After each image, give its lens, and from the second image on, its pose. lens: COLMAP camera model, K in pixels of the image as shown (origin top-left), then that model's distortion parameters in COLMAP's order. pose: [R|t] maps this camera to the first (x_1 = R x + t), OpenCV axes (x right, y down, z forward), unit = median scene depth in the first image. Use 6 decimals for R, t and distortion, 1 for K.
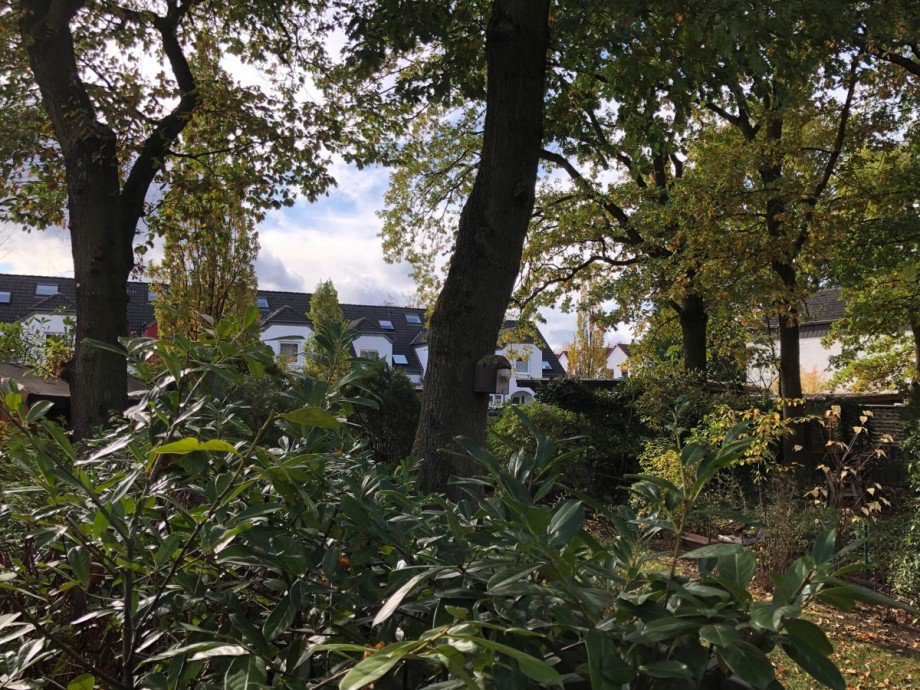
lens RADIAL K [[865.1, 0, 460.0], [0, 865.1, 345.0], [0, 0, 1]] dist [-0.001180, 0.000534]
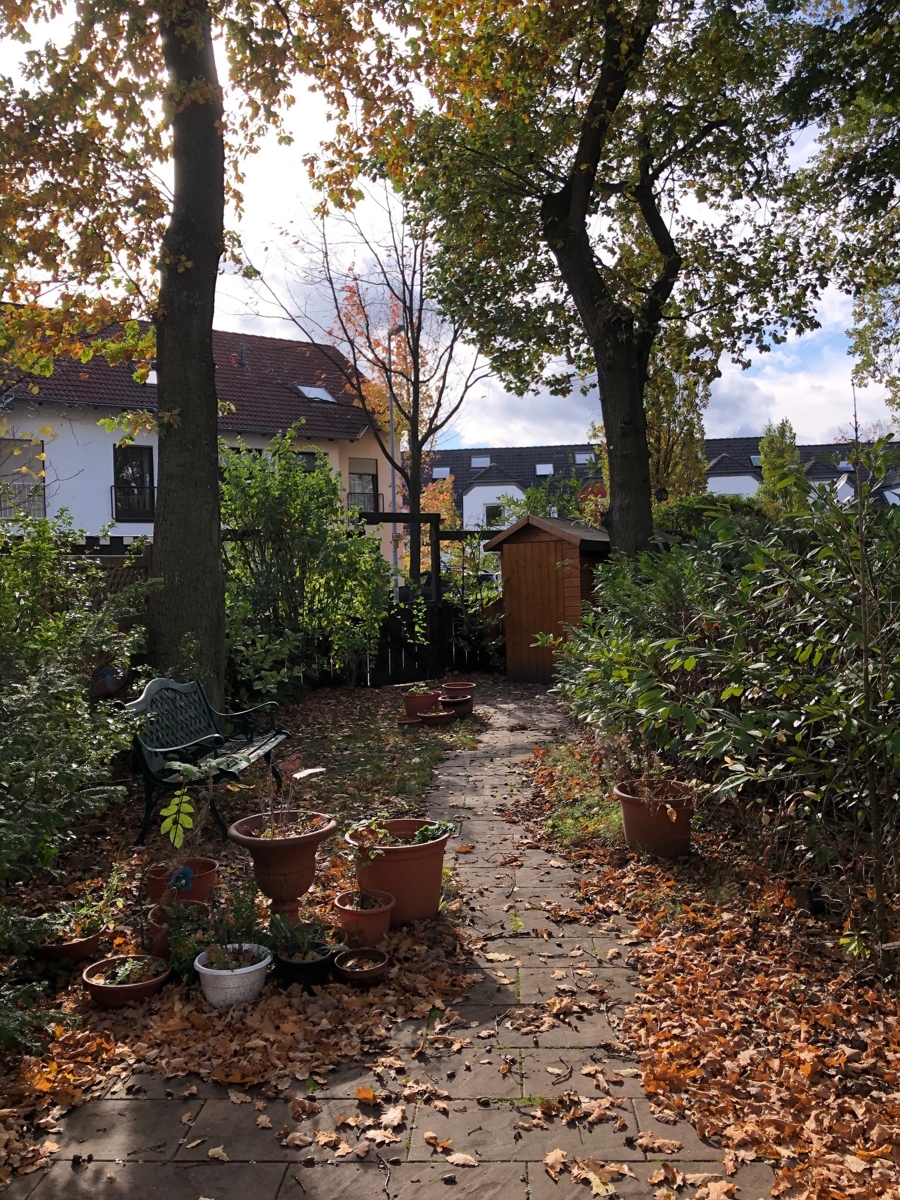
lens RADIAL K [[991.2, 0, 450.0], [0, 991.2, 600.0], [0, 0, 1]] dist [0.034085, -0.011610]
pose [[0.896178, -0.031841, -0.442551, -0.012735], [0.074115, 0.994151, 0.078557, 0.005329], [0.437461, -0.103201, 0.893296, -0.112600]]
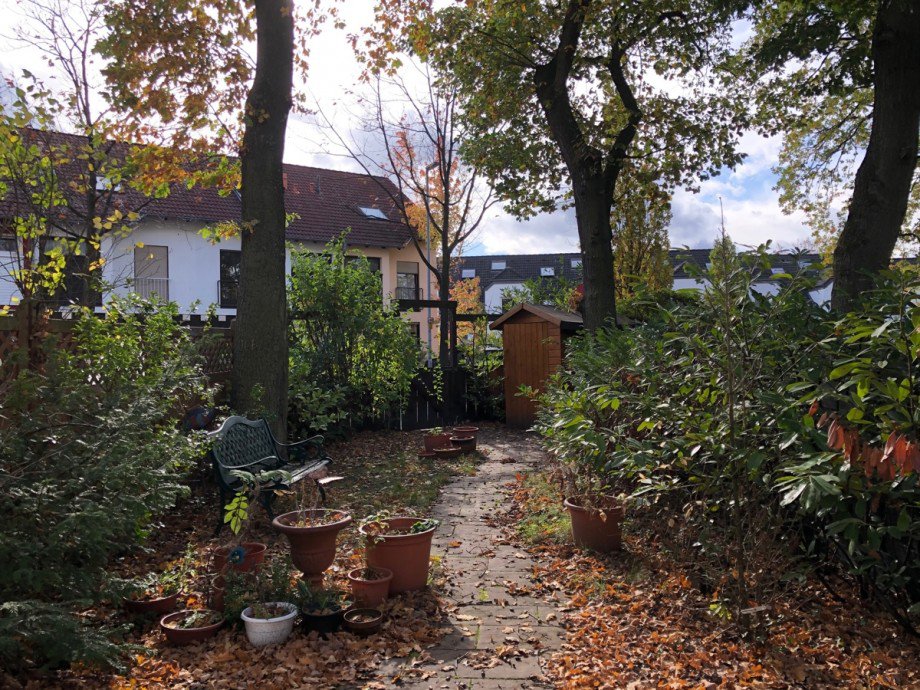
lens RADIAL K [[757.7, 0, 458.4], [0, 757.7, 347.7], [0, 0, 1]] dist [0.039164, -0.008040]
pose [[0.884662, -0.034599, -0.464948, -0.000175], [0.062904, 0.996982, 0.045498, 0.008951], [0.461970, -0.069498, 0.884168, -0.116327]]
